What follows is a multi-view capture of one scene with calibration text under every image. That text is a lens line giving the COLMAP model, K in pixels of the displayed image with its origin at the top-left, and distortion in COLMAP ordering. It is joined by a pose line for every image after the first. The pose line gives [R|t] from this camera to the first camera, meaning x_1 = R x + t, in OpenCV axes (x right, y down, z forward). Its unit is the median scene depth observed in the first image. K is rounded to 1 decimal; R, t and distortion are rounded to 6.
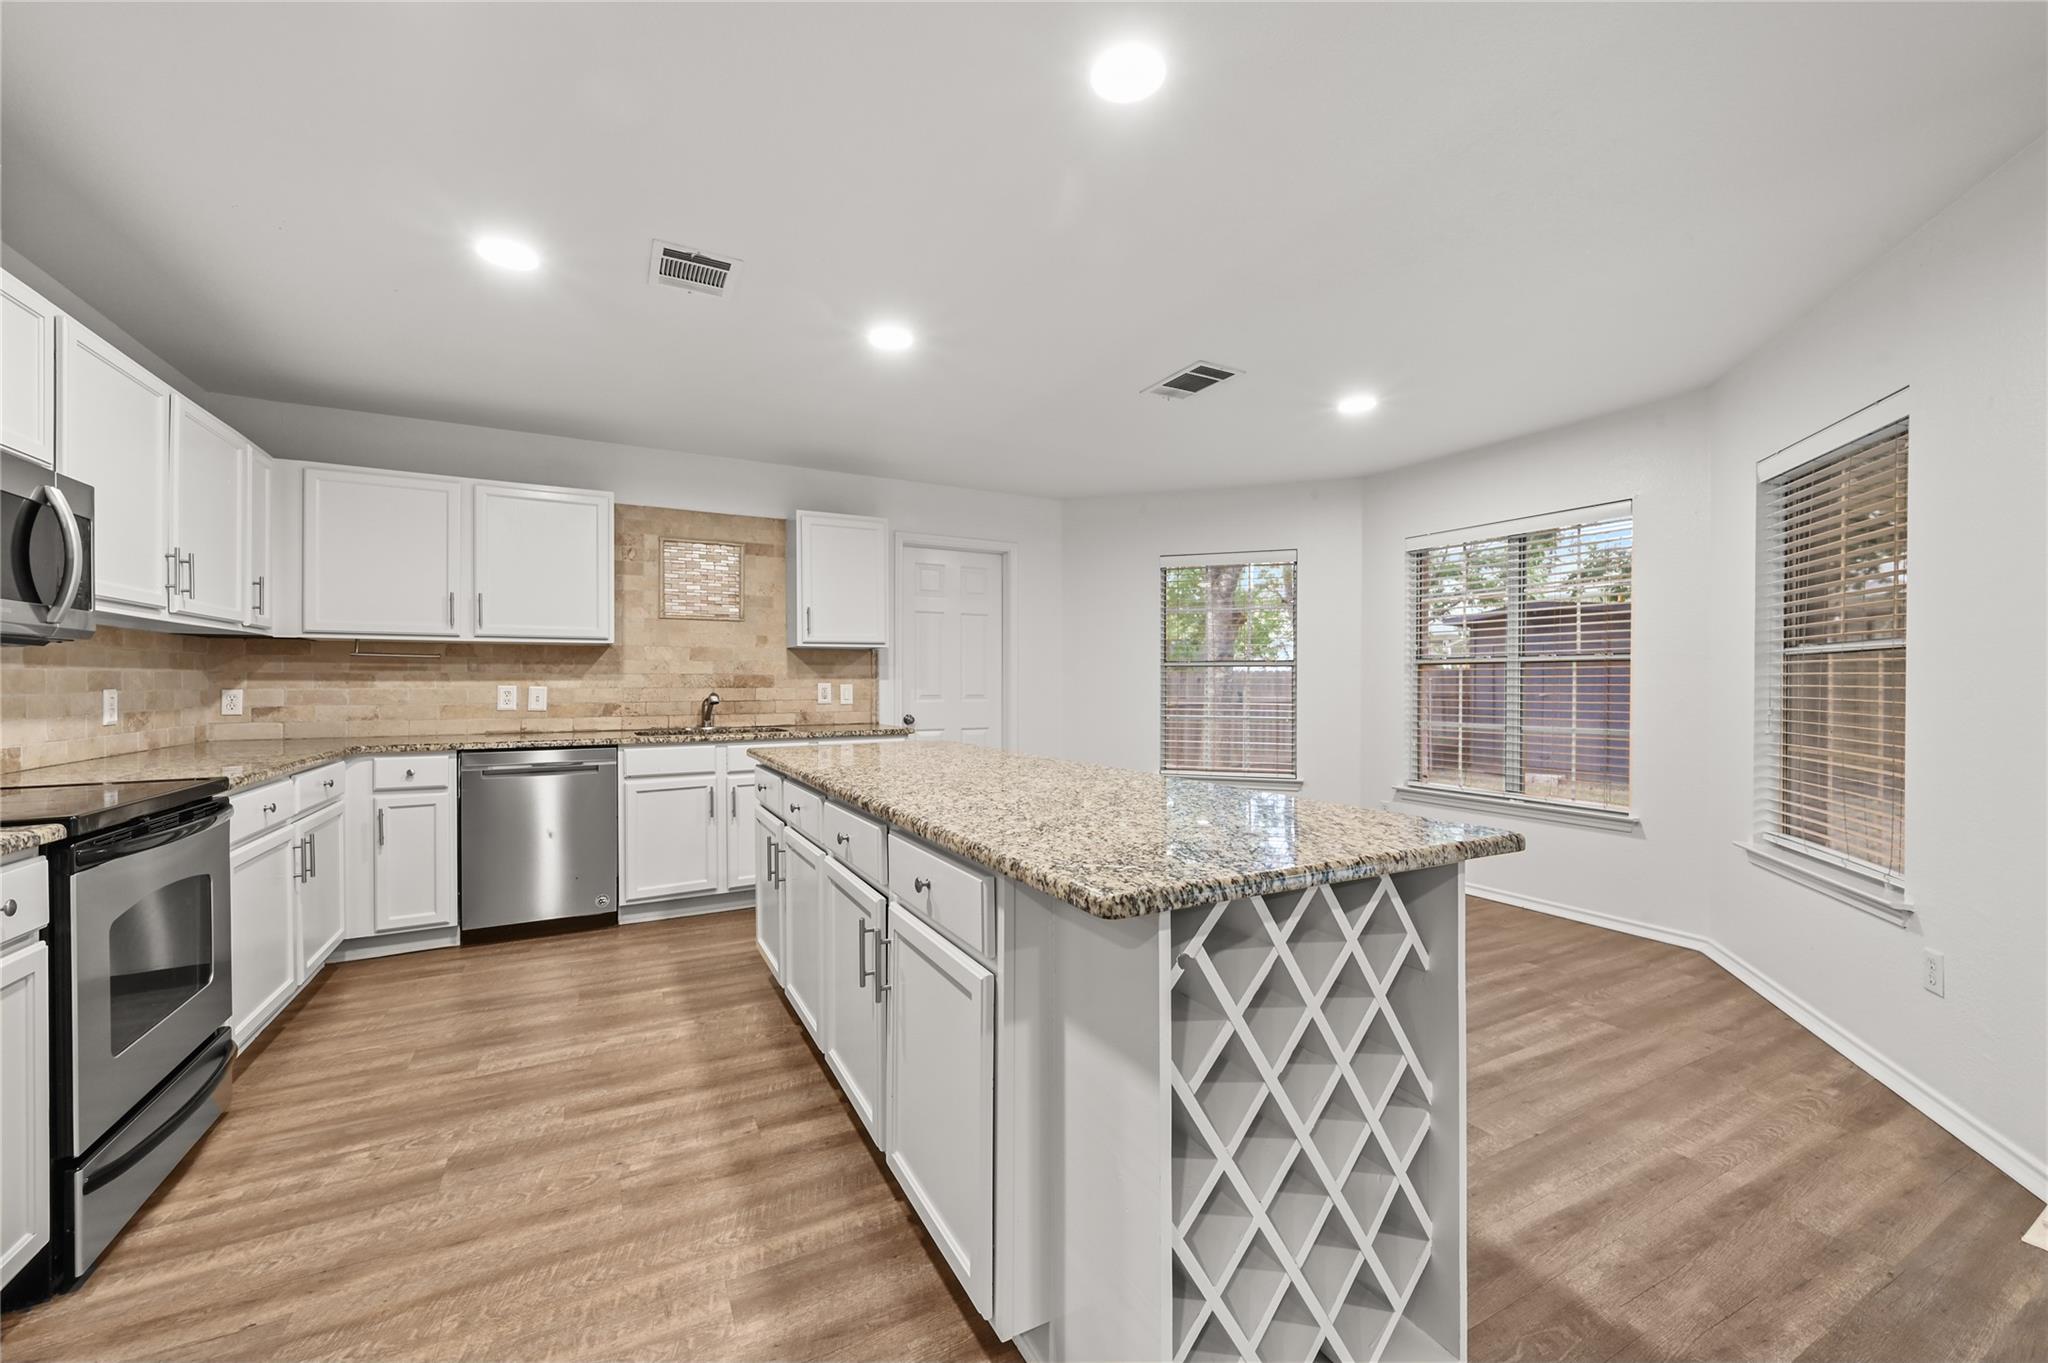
lens RADIAL K [[805.6, 0, 1025.6], [0, 805.6, 682.0], [0, 0, 1]] dist [-0.000109, -0.000008]
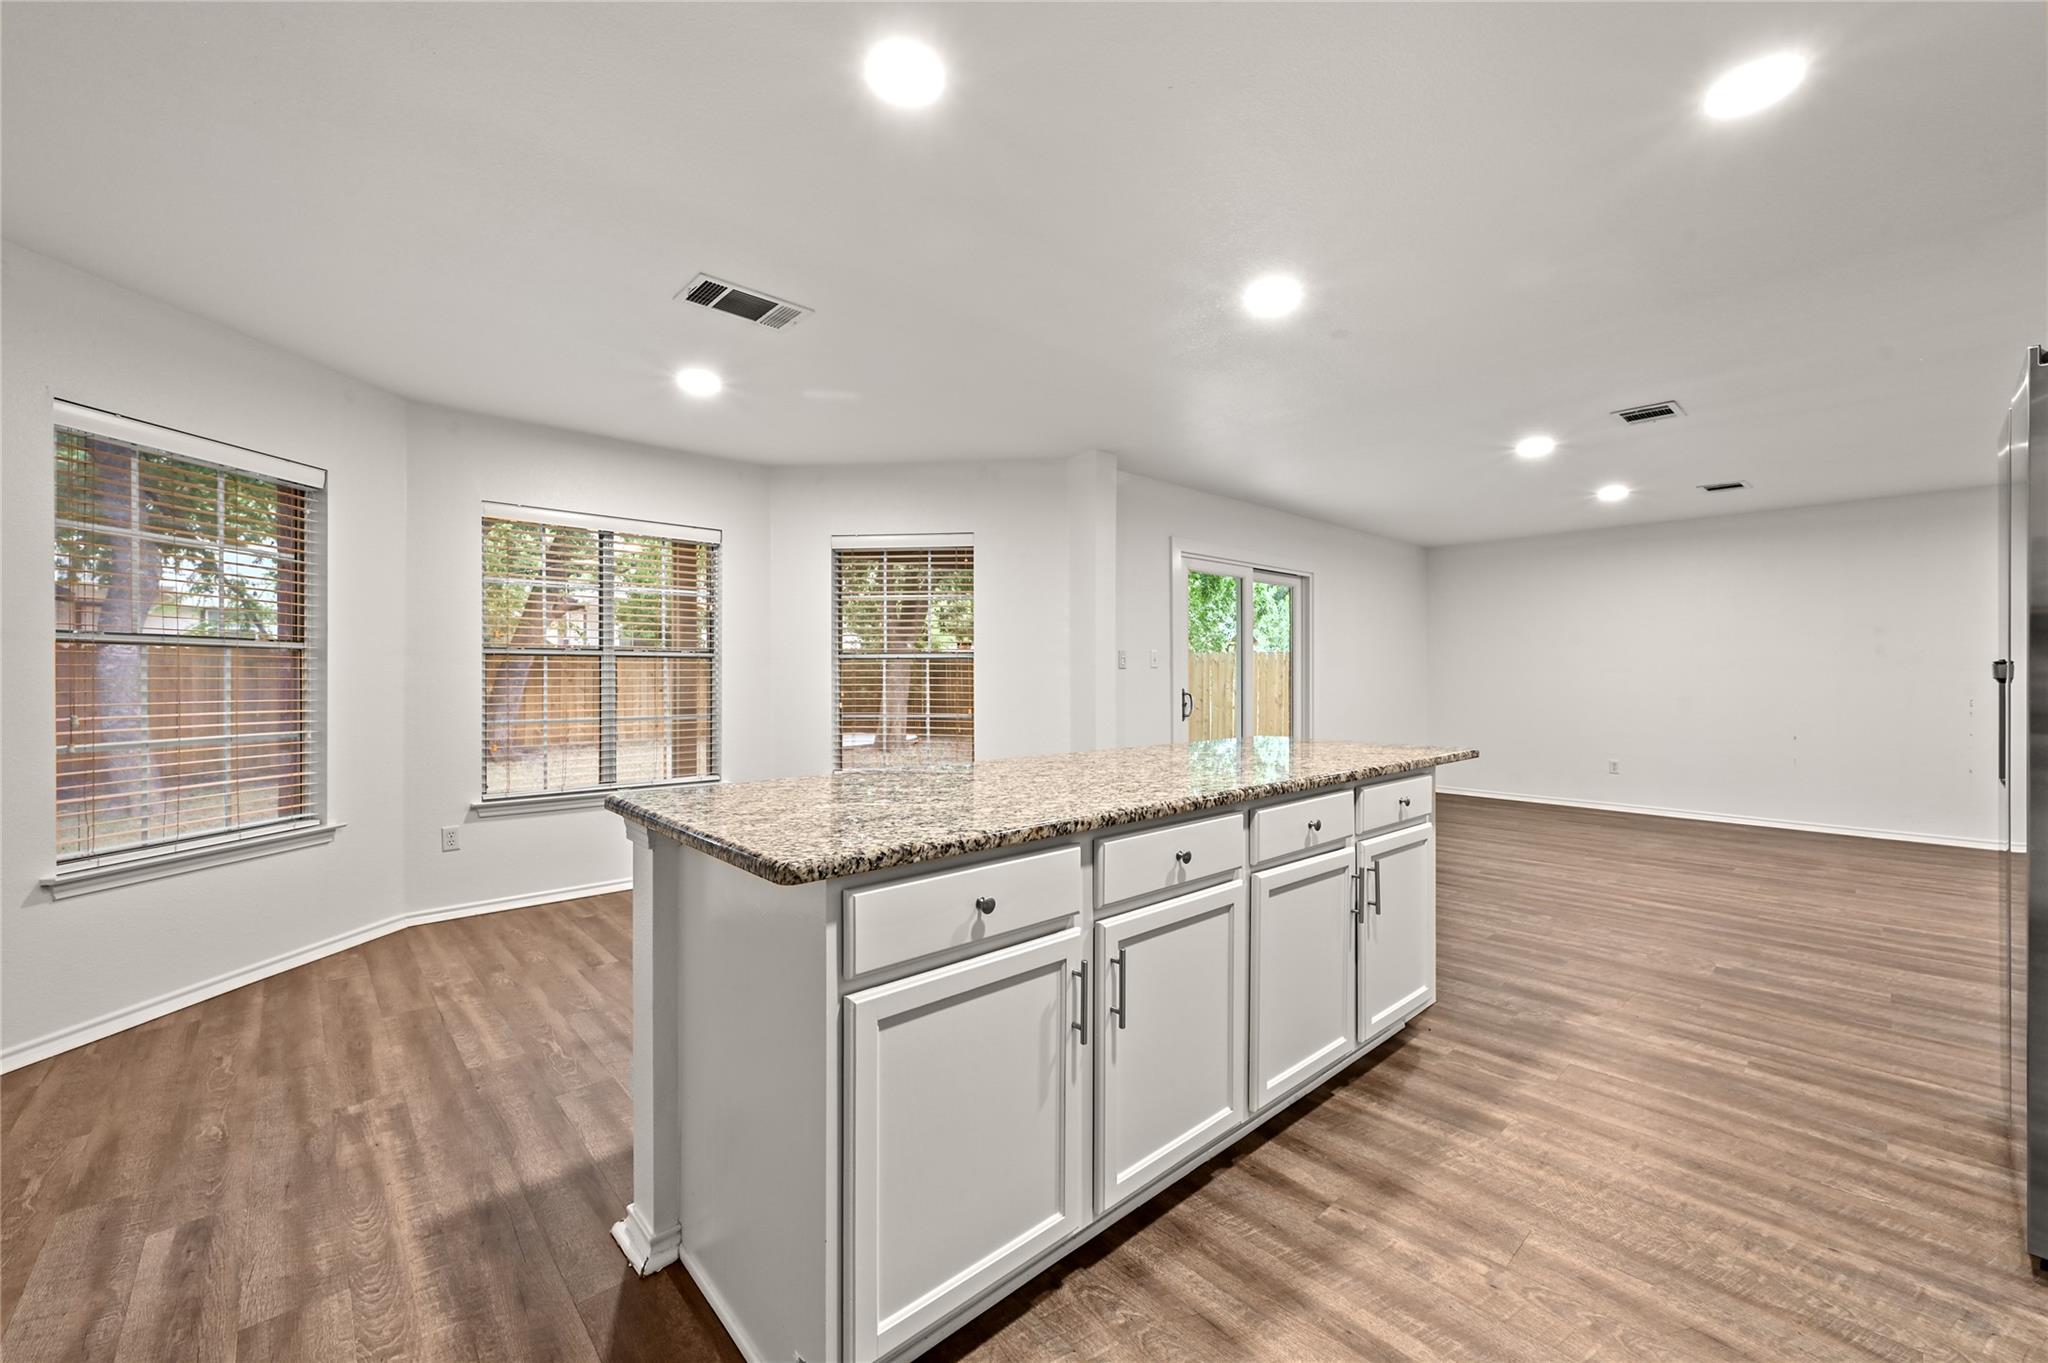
lens RADIAL K [[811.3, 0, 1025.5], [0, 811.3, 682.3], [0, 0, 1]] dist [-0.000859, 0.000618]
pose [[-0.239199, -0.007971, 0.970938, -0.593092], [0.001265, 0.999963, 0.008521, 0.001568], [-0.970970, 0.003266, -0.239180, 0.835023]]
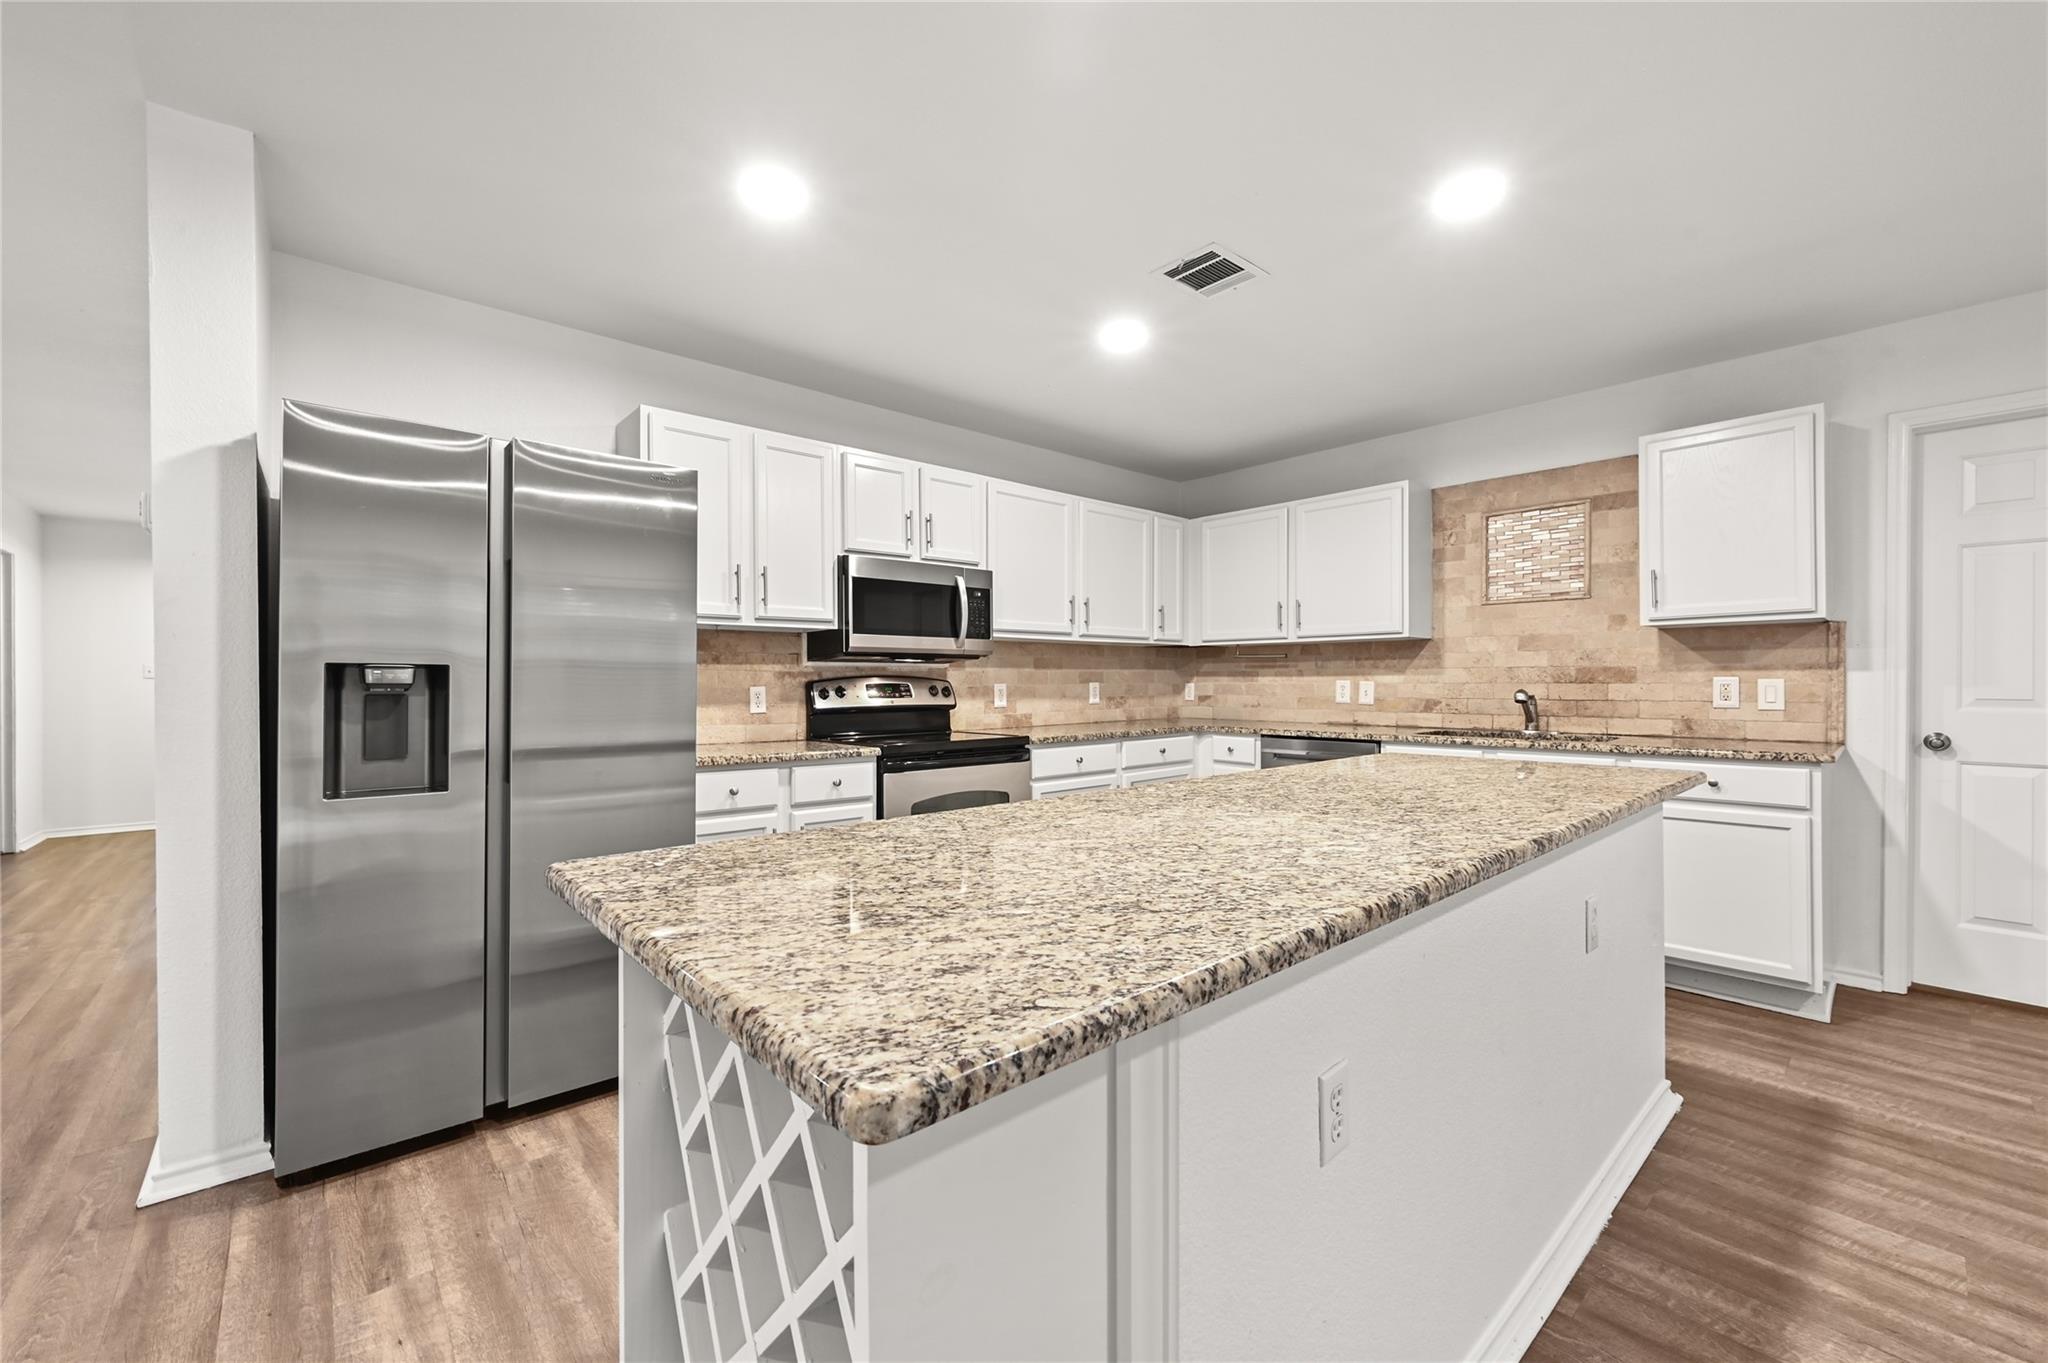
lens RADIAL K [[811.3, 0, 1025.5], [0, 811.3, 682.3], [0, 0, 1]] dist [-0.000859, 0.000618]
pose [[0.230522, 0.002369, -0.973064, 0.353377], [0.003108, 0.999990, 0.003171, 0.002338], [0.973062, -0.003755, 0.230512, 0.354935]]
